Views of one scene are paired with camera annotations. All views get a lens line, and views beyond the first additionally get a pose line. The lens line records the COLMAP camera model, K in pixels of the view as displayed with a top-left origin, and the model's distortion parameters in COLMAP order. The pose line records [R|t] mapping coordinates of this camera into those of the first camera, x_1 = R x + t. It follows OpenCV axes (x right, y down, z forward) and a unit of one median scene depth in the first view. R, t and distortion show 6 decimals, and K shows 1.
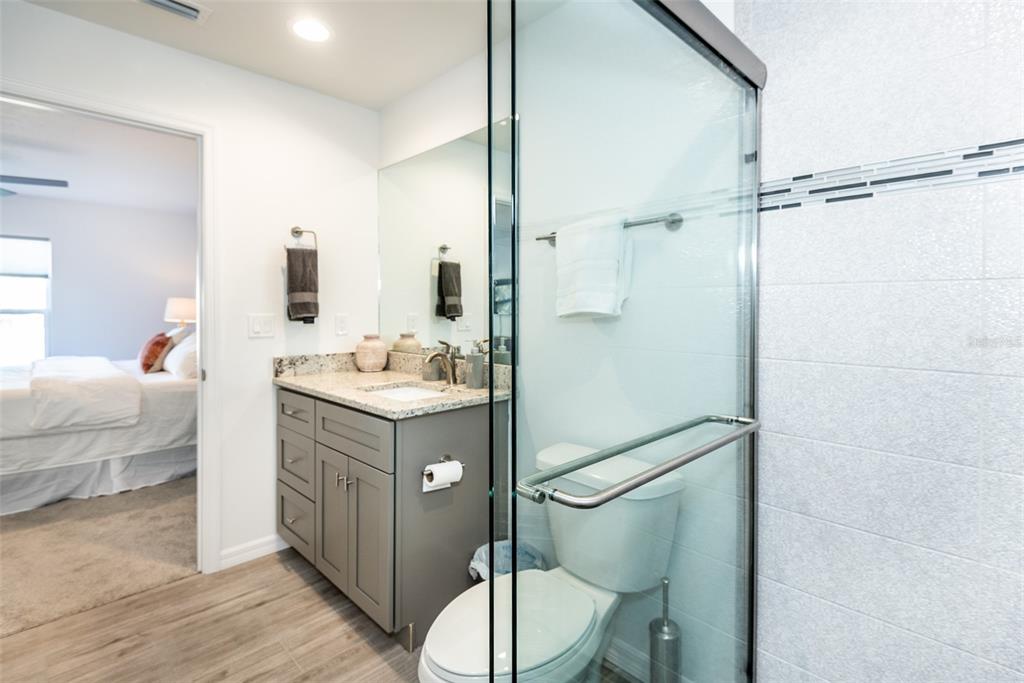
lens RADIAL K [[476.9, 0, 528.4], [0, 476.9, 317.8], [0, 0, 1]] dist [0.005887, 0.000437]
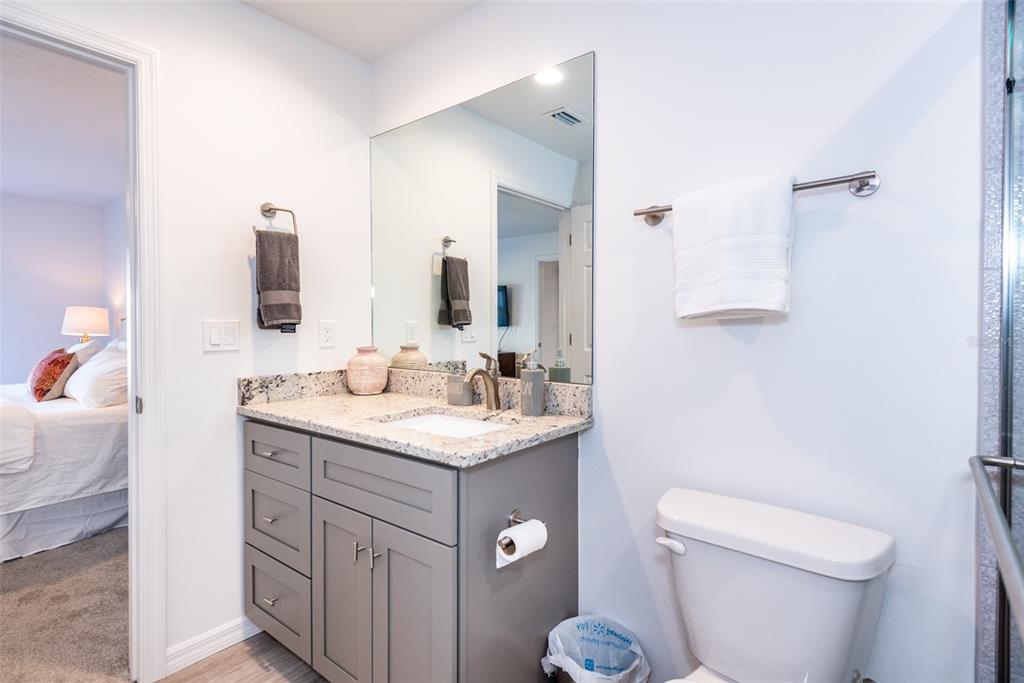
lens RADIAL K [[476.9, 0, 509.7], [0, 476.9, 334.8], [0, 0, 1]] dist [0.005887, 0.000437]
pose [[0.993513, -0.005094, 0.113603, -0.199404], [0.004687, 0.999982, 0.003853, 0.014519], [-0.113621, -0.003295, 0.993519, 0.217538]]
